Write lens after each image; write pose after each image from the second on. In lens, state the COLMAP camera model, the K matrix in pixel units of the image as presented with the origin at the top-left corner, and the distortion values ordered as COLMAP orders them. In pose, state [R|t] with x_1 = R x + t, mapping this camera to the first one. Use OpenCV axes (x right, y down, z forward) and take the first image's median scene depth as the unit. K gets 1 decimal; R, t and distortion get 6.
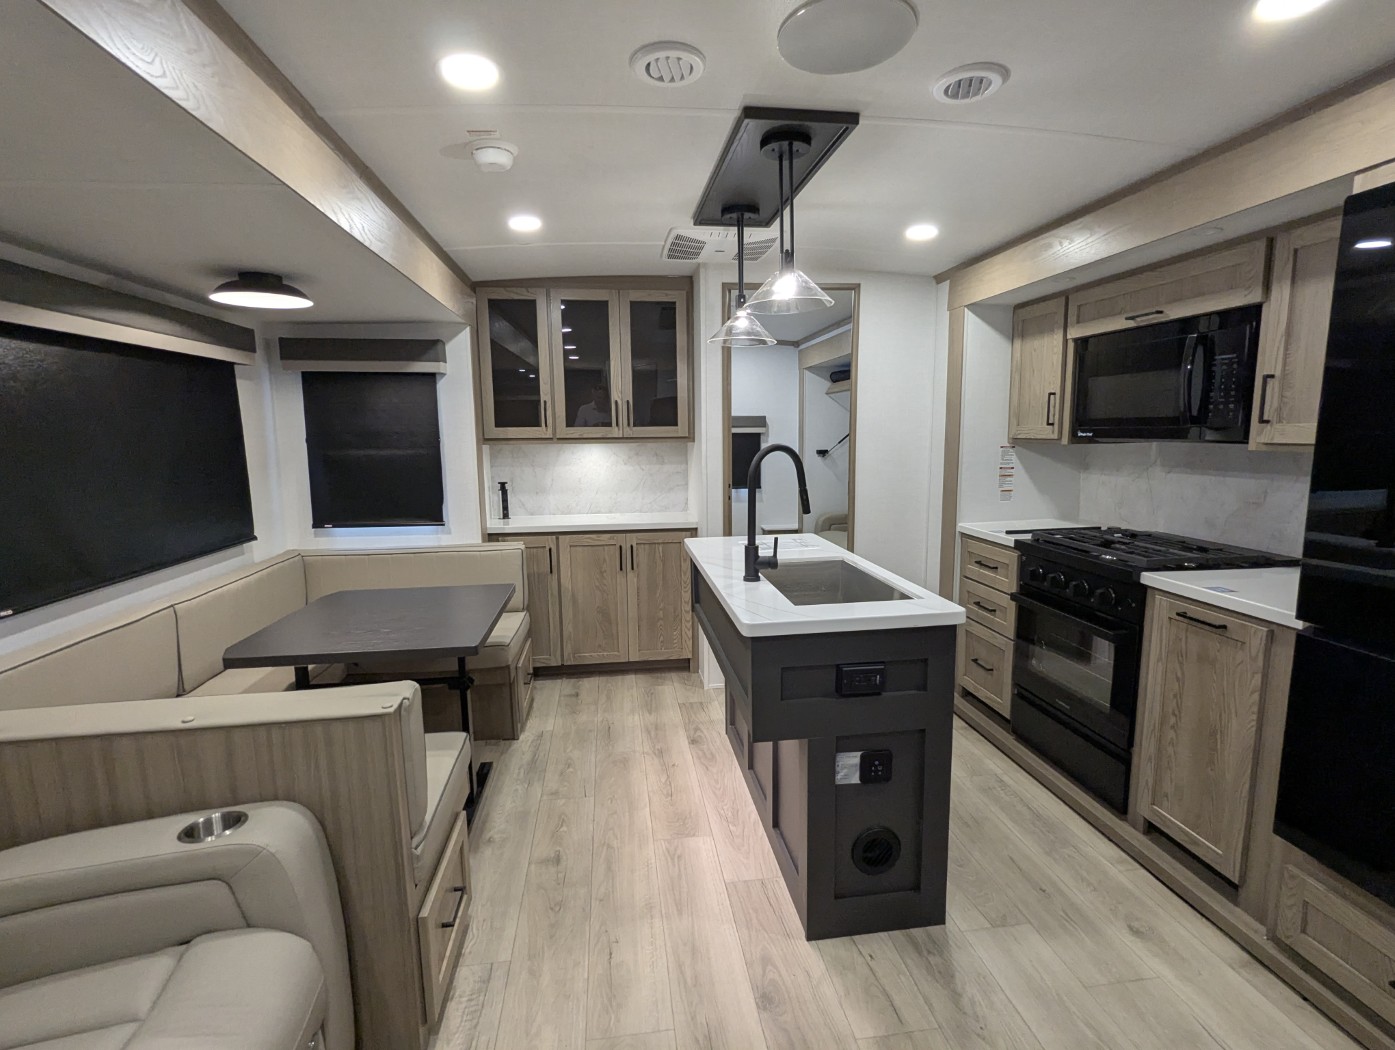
lens RADIAL K [[664.5, 0, 699.0], [0, 664.5, 524.1], [0, 0, 1]] dist [-0.003193, 0.003126]
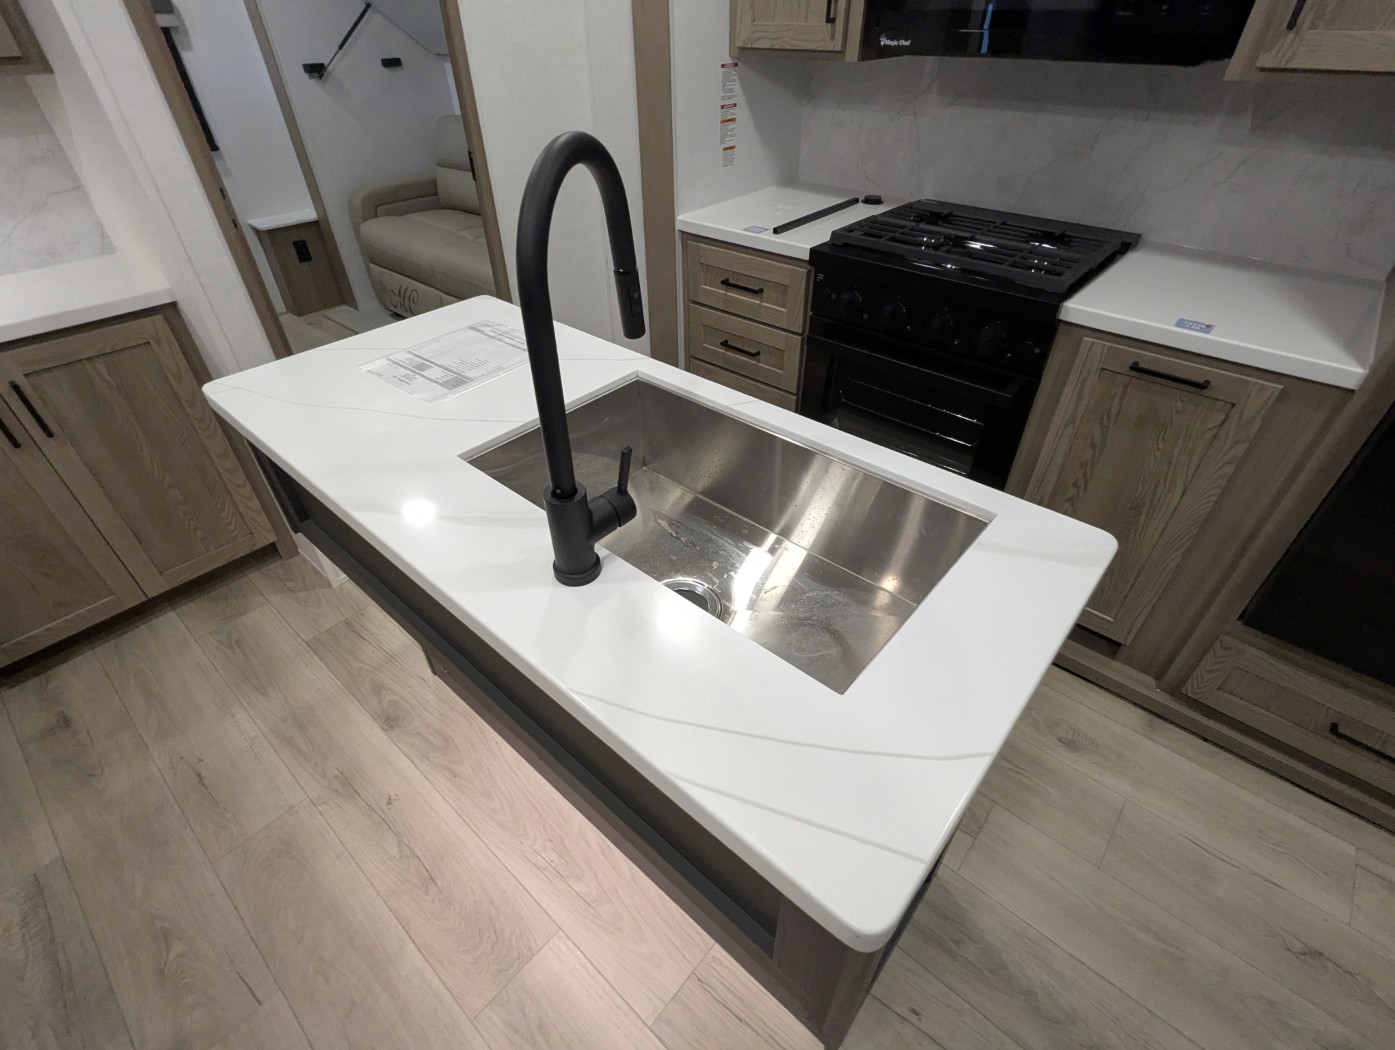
lens RADIAL K [[664.5, 0, 697.3], [0, 664.5, 526.6], [0, 0, 1]] dist [-0.003193, 0.003126]
pose [[0.755940, -0.400755, 0.517639, -0.036434], [0.089728, 0.846688, 0.524469, -0.087387], [-0.648463, -0.350020, 0.676005, 0.509663]]
